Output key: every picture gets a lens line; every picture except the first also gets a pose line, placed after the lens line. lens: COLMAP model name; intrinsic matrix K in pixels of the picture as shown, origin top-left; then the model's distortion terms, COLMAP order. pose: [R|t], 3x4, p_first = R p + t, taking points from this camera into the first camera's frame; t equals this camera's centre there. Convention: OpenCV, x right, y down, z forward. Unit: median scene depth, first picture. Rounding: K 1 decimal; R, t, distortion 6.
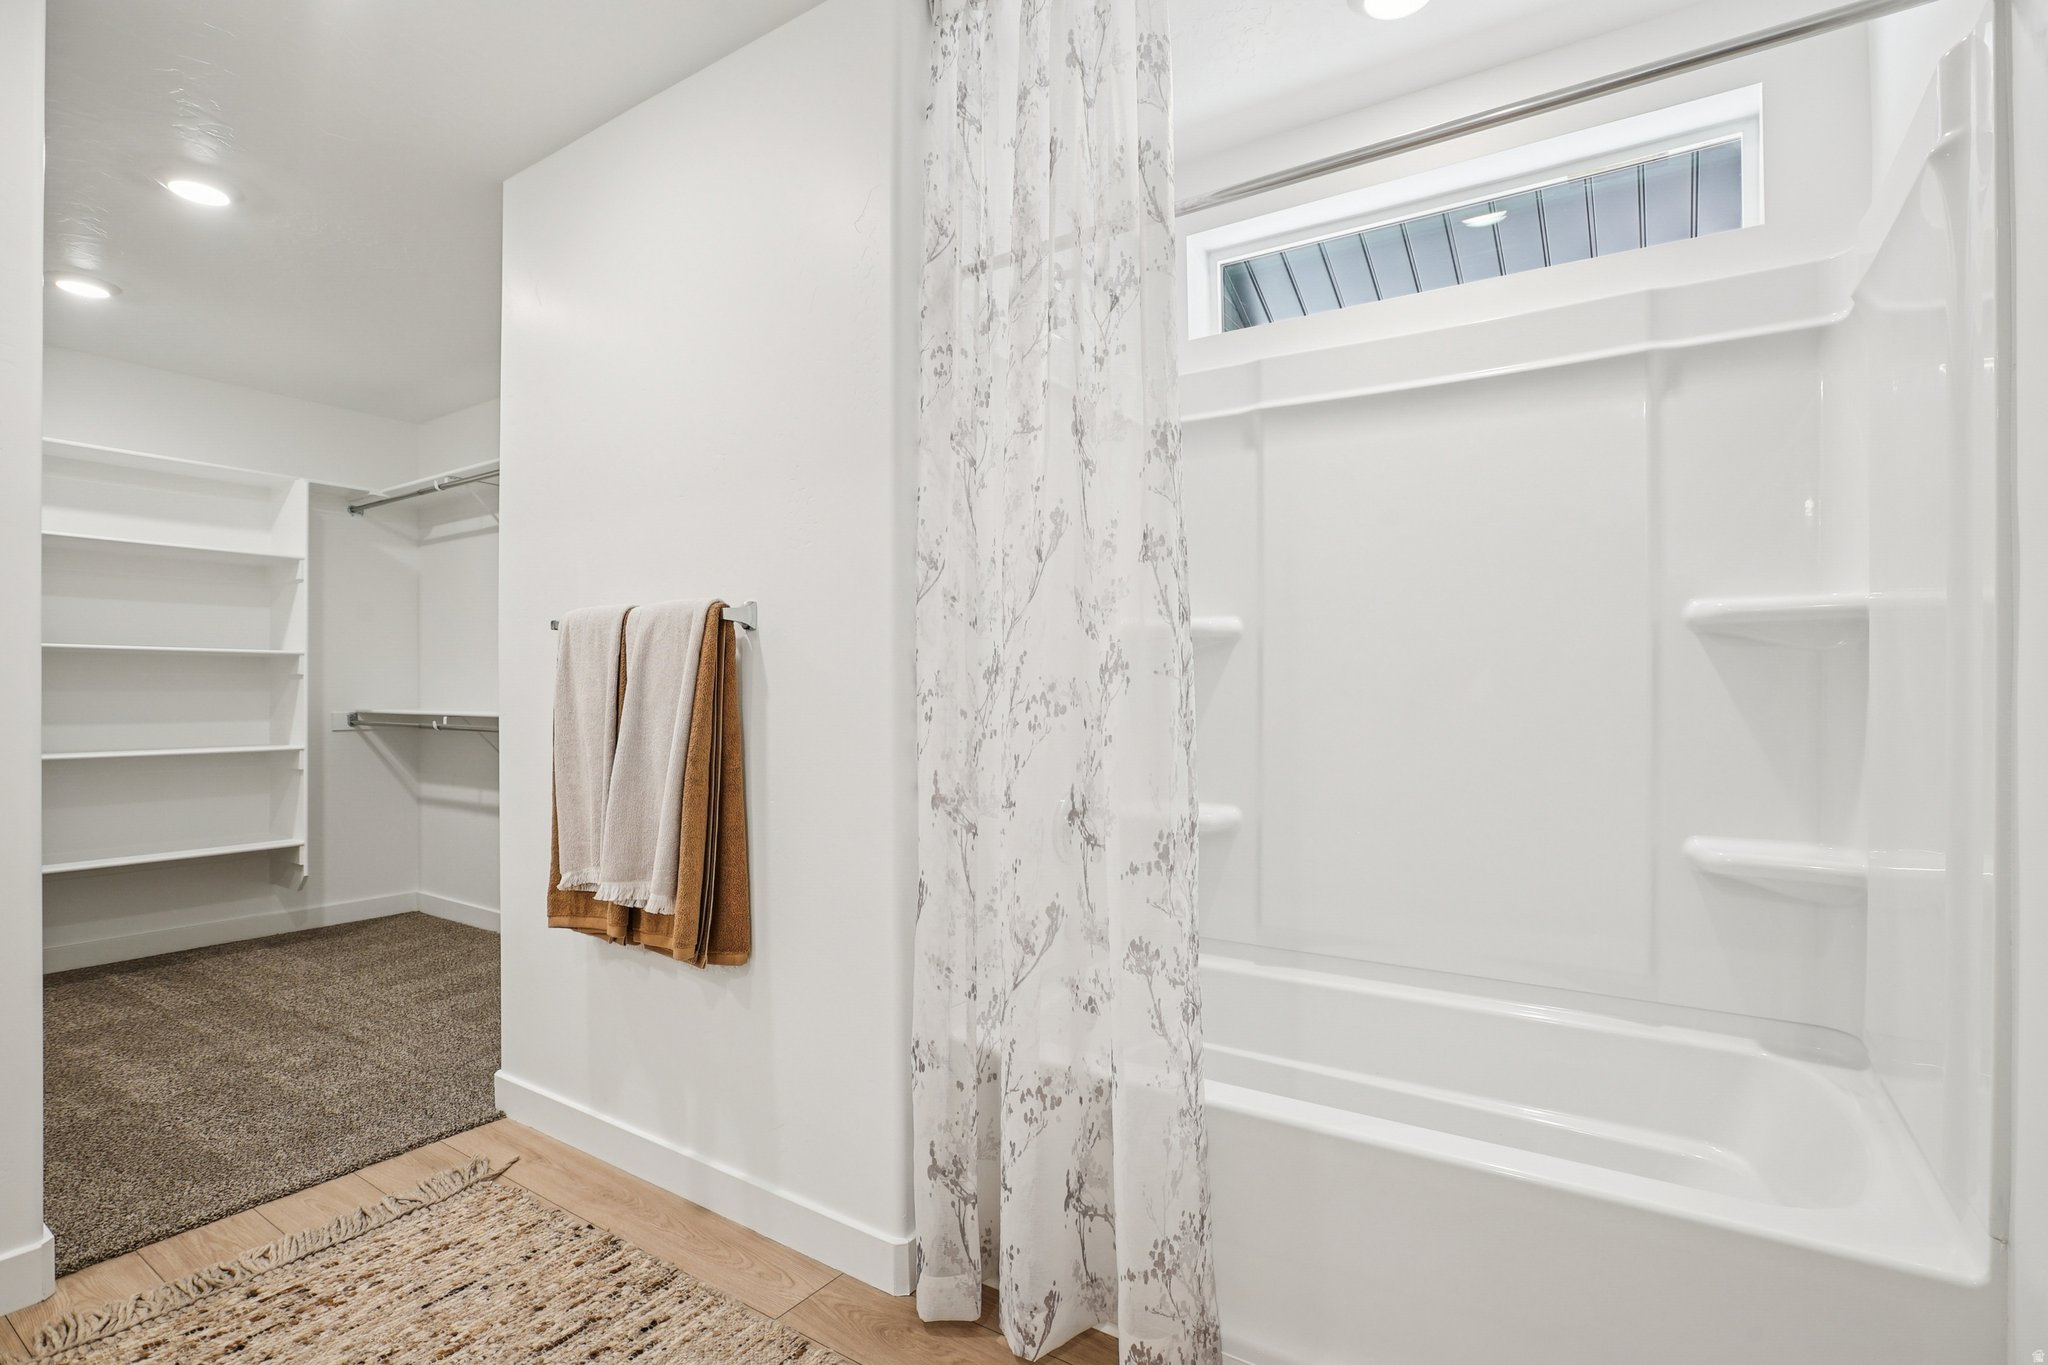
lens RADIAL K [[968.0, 0, 1030.0], [0, 968.0, 687.7], [0, 0, 1]] dist [-0.043166, 0.018111]
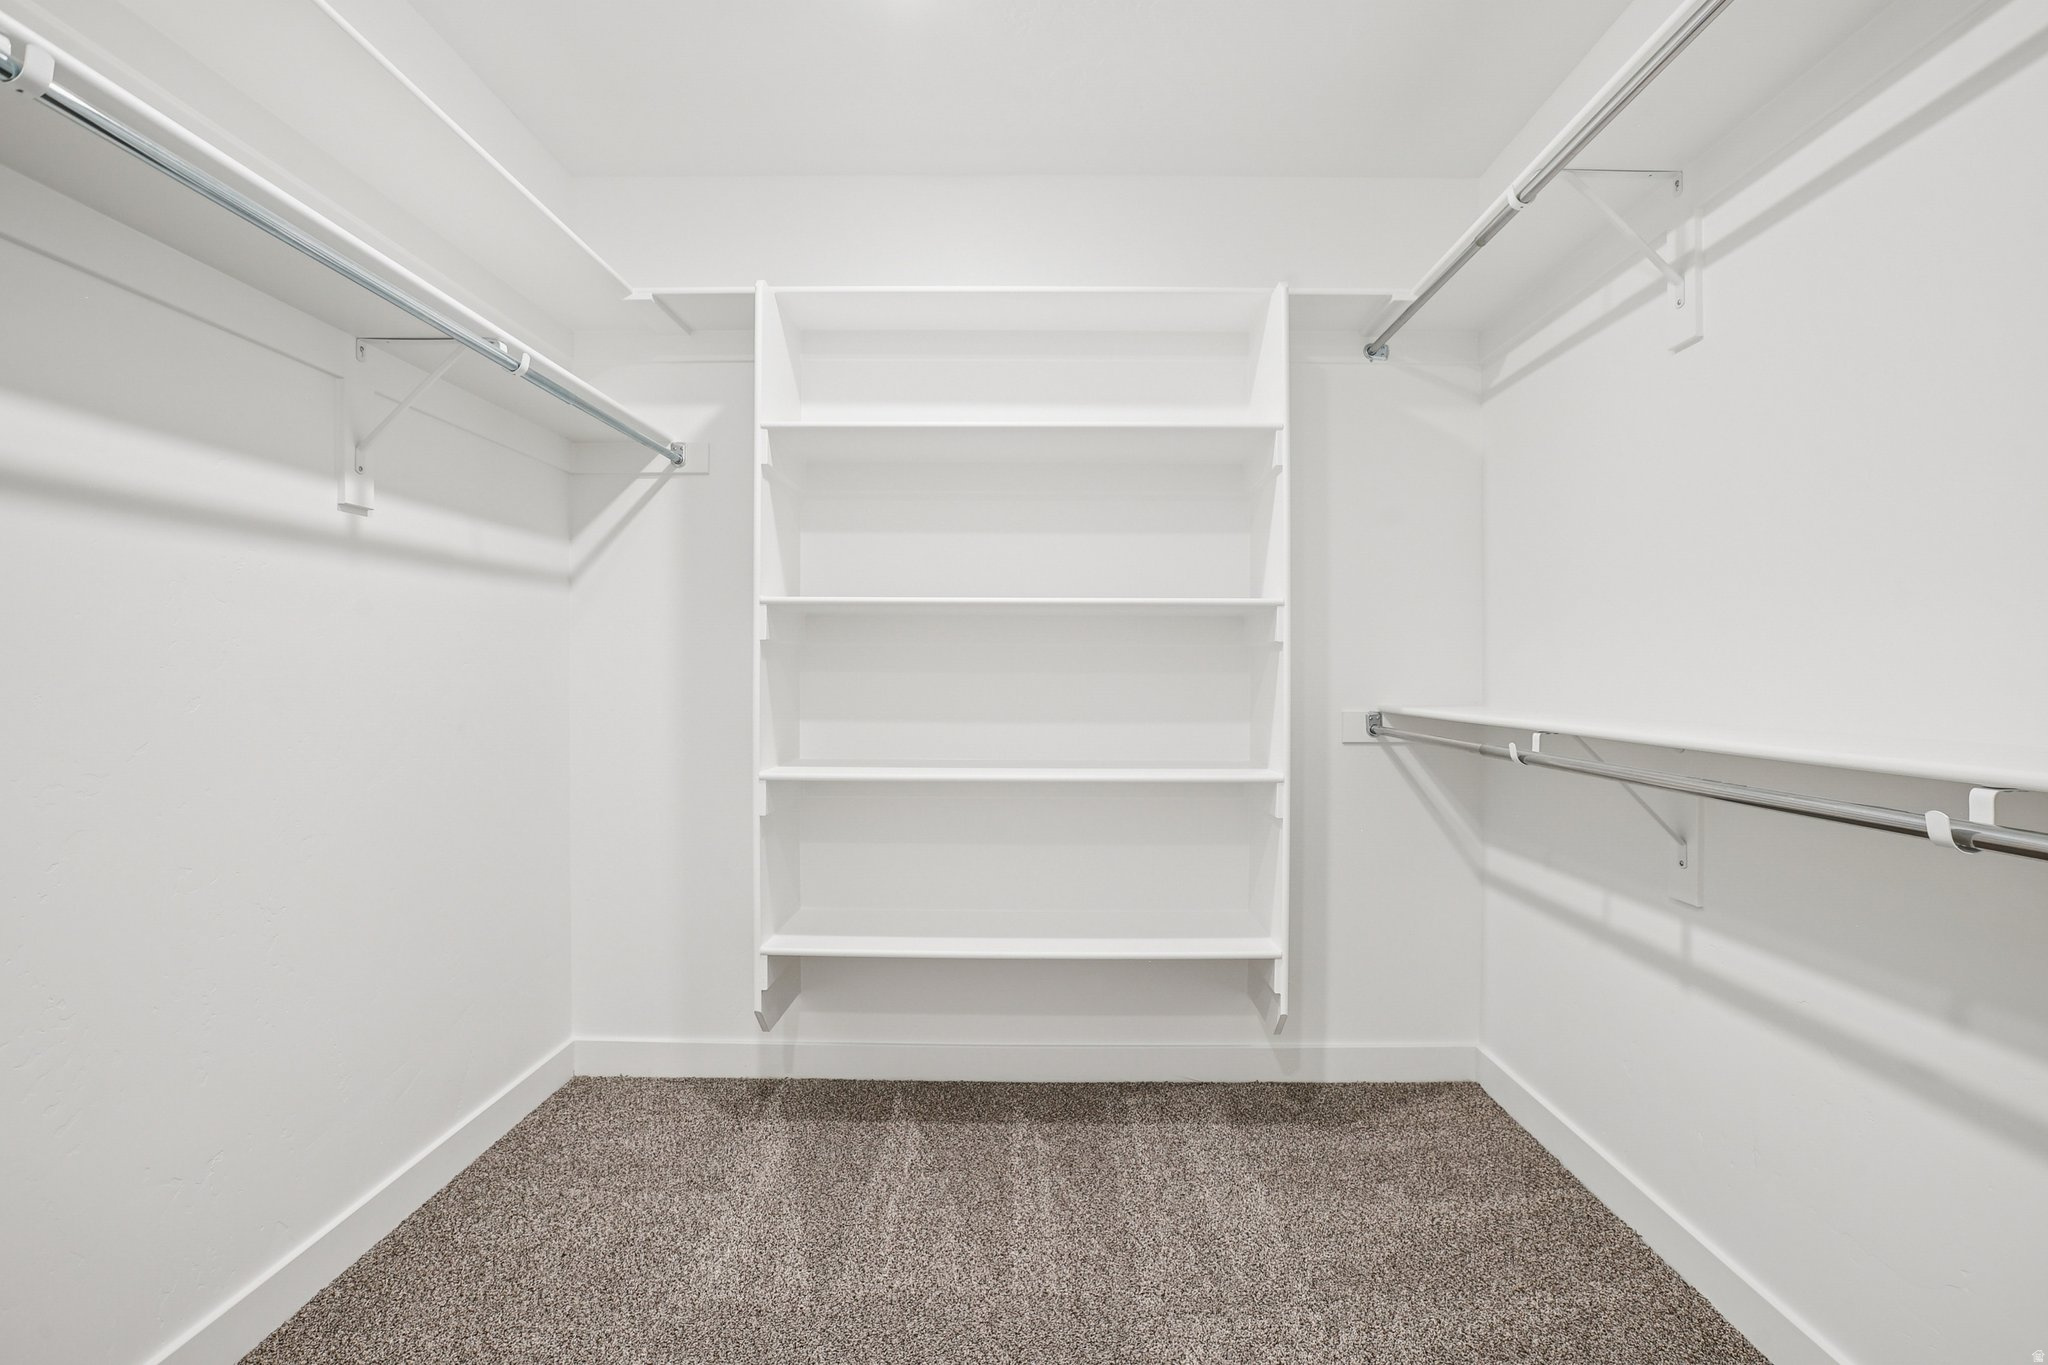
lens RADIAL K [[1057.1, 0, 1032.3], [0, 1057.1, 681.1], [0, 0, 1]] dist [-0.068237, 0.038309]
pose [[0.553003, 0.006067, -0.833157, -0.320424], [0.000858, 0.999969, 0.007852, 0.003346], [0.833179, -0.005057, 0.552980, 0.509660]]
